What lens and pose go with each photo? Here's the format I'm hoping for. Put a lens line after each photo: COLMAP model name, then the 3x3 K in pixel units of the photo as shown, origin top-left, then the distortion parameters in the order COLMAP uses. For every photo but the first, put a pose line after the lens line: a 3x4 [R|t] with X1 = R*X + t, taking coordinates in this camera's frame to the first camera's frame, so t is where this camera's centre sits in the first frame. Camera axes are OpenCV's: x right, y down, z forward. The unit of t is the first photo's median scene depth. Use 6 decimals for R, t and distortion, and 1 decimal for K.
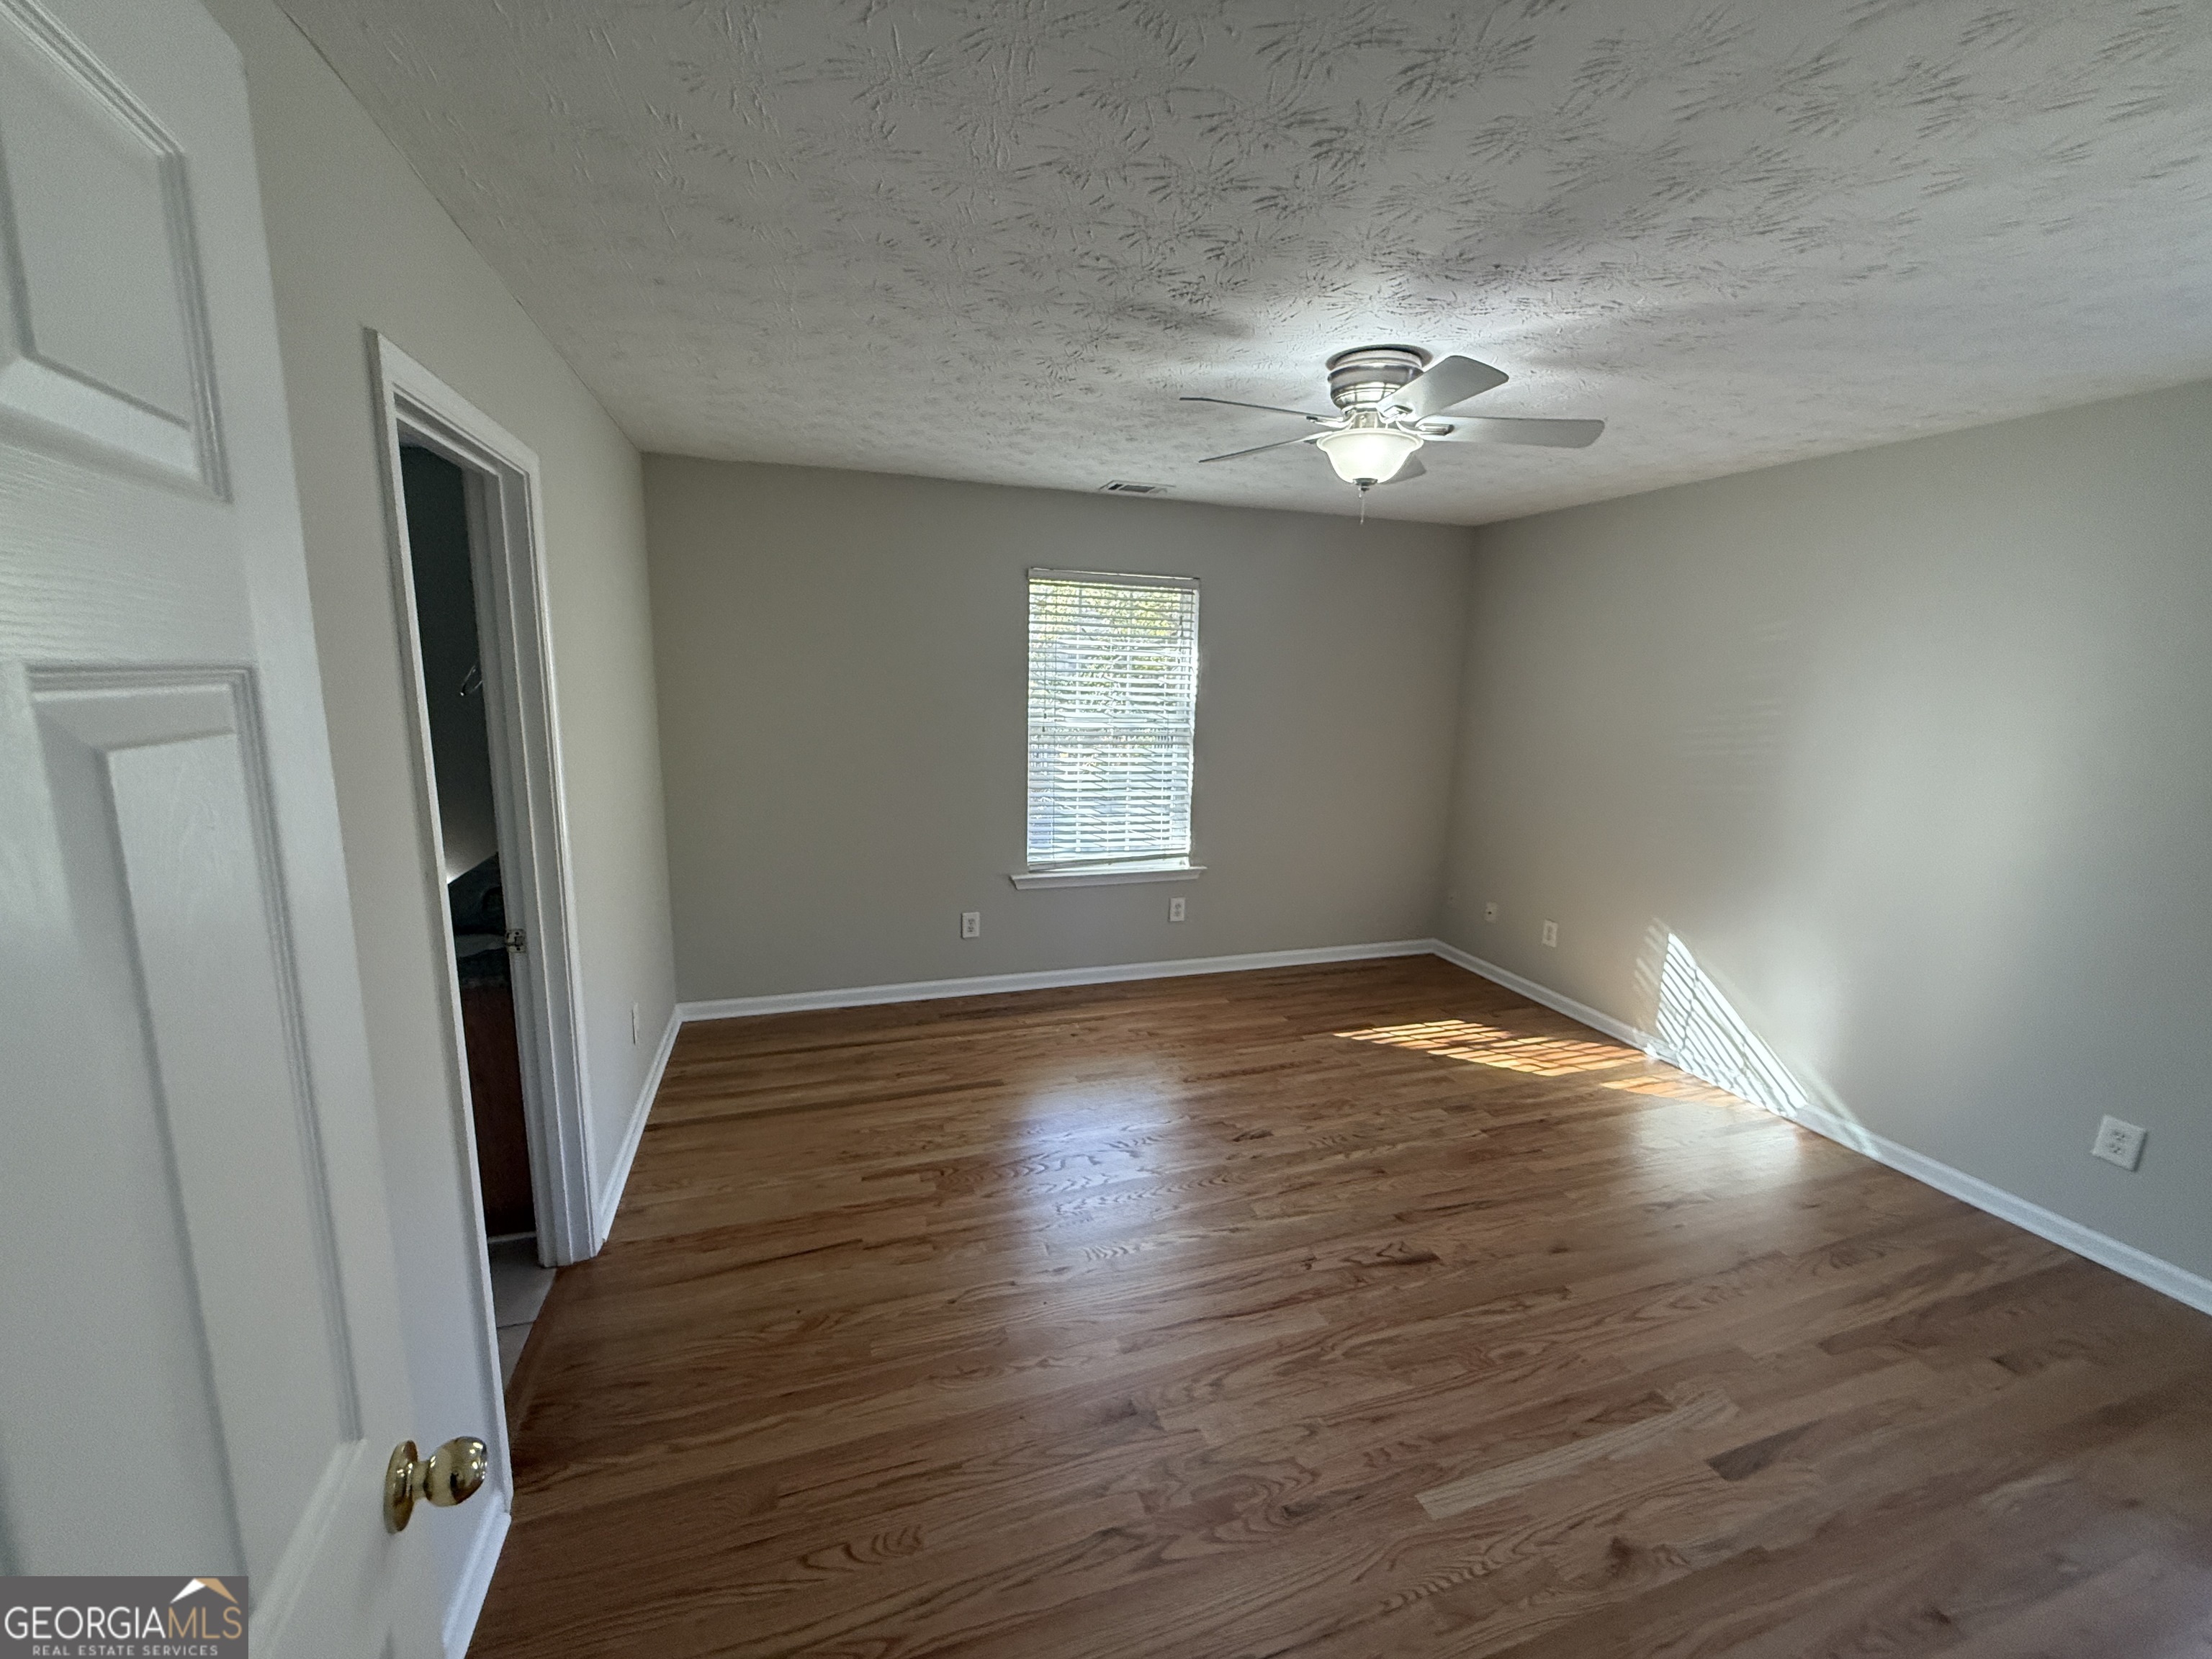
lens RADIAL K [[879.7, 0, 1106.0], [0, 879.7, 829.5], [0, 0, 1]] dist [0.010990, -0.000349]
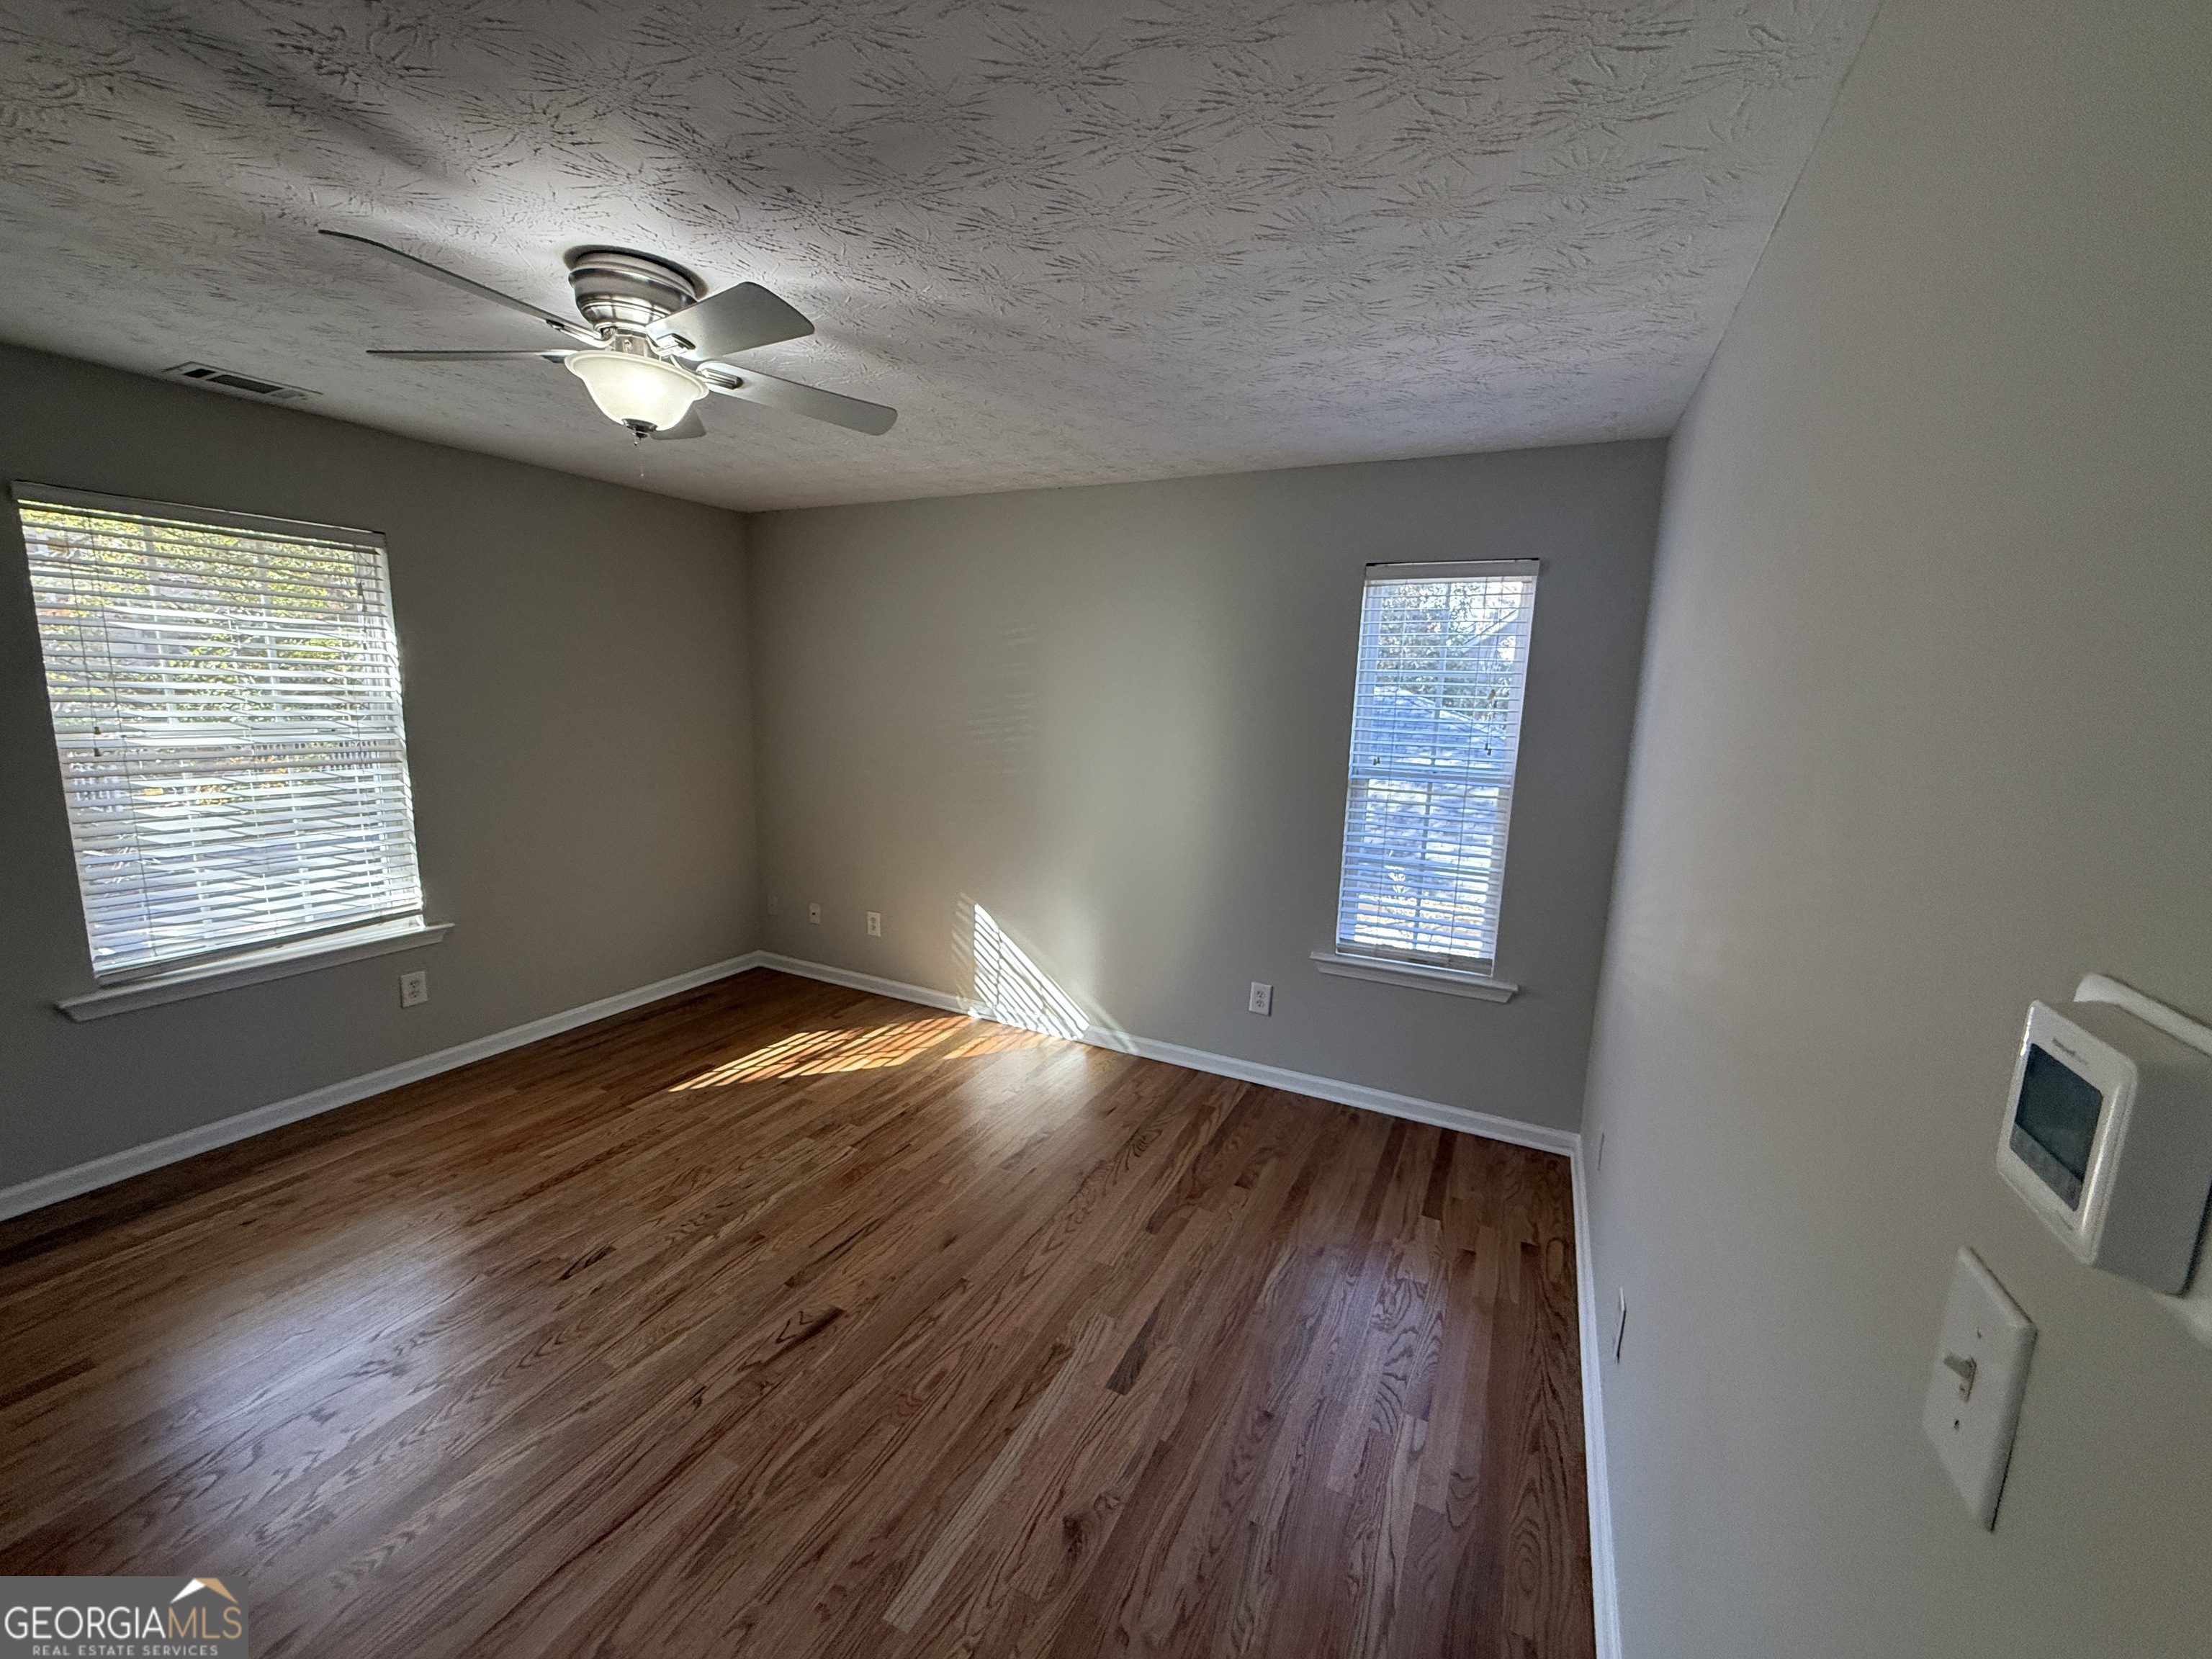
lens RADIAL K [[886.0, 0, 1106.0], [0, 886.0, 829.5], [0, 0, 1]] dist [-0.002338, 0.000067]
pose [[0.713923, -0.116748, 0.690423, -0.000614], [0.113639, 0.992249, 0.050278, -0.016944], [-0.690942, 0.042564, 0.721656, 0.105512]]
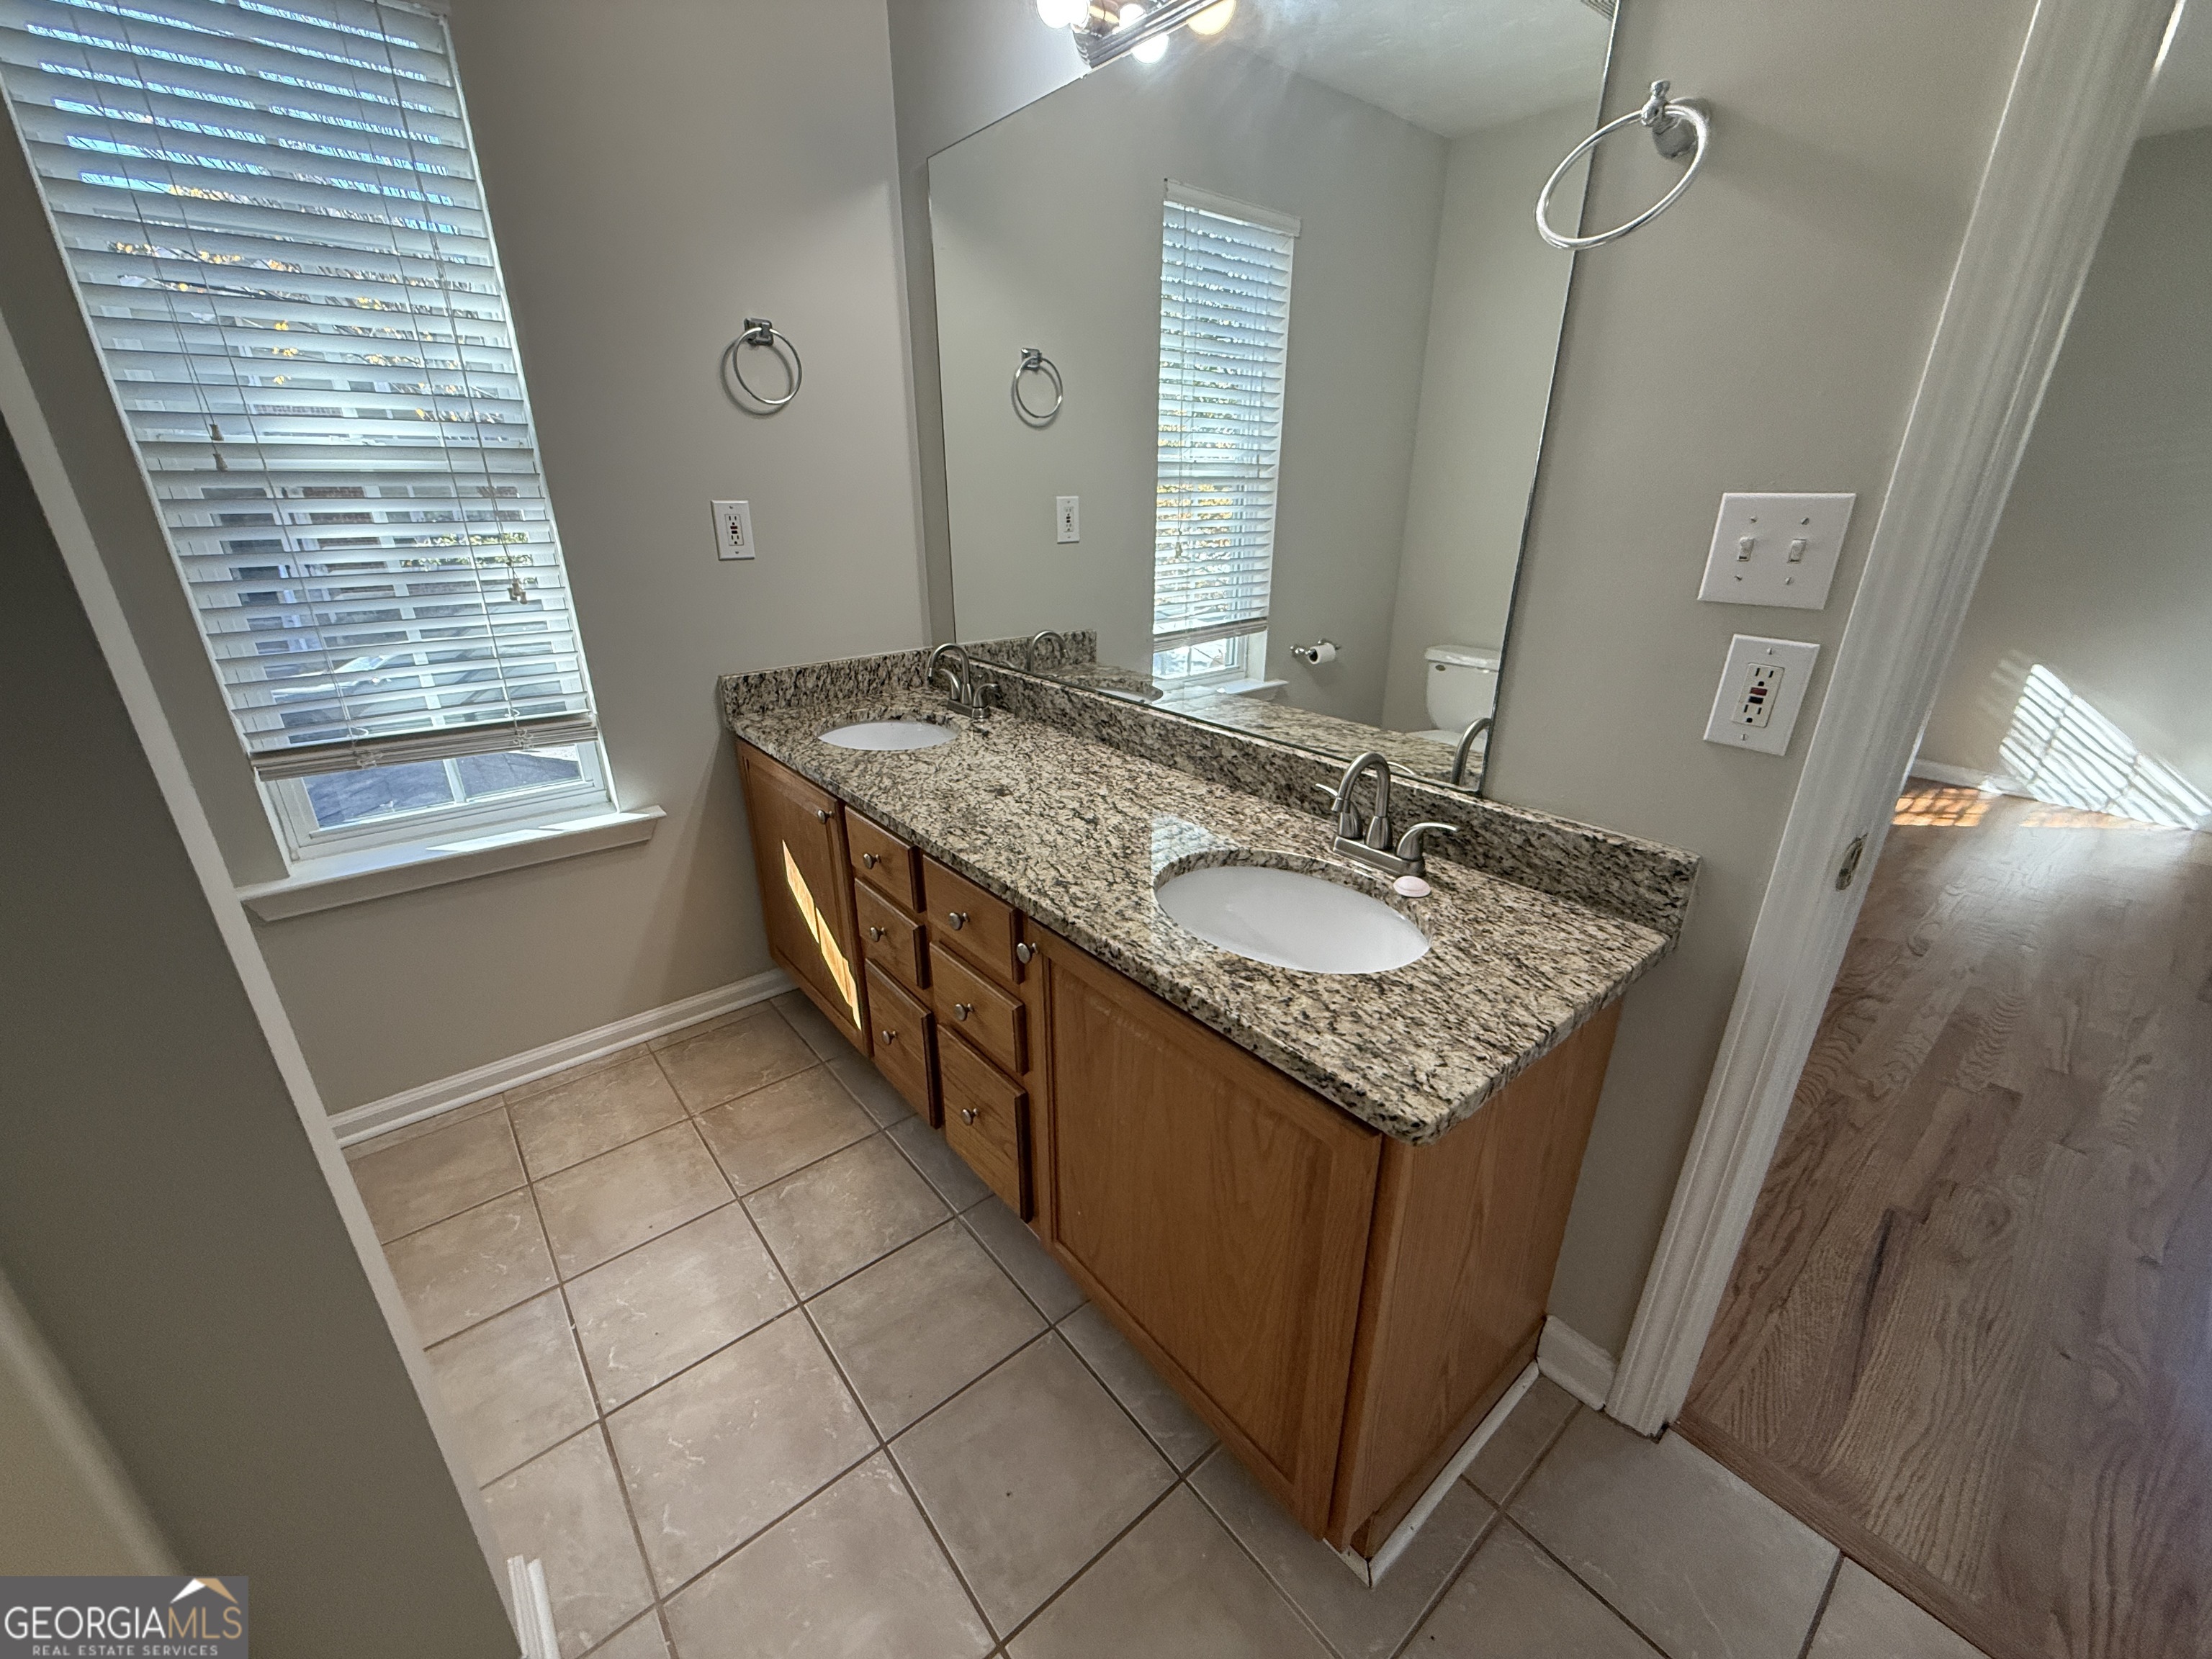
lens RADIAL K [[886.0, 0, 1106.0], [0, 886.0, 829.5], [0, 0, 1]] dist [-0.002338, 0.000067]
pose [[0.935218, -0.153472, 0.319083, -0.850375], [0.085581, 0.972438, 0.216887, -0.006916], [-0.343575, -0.175529, 0.922576, 0.541424]]
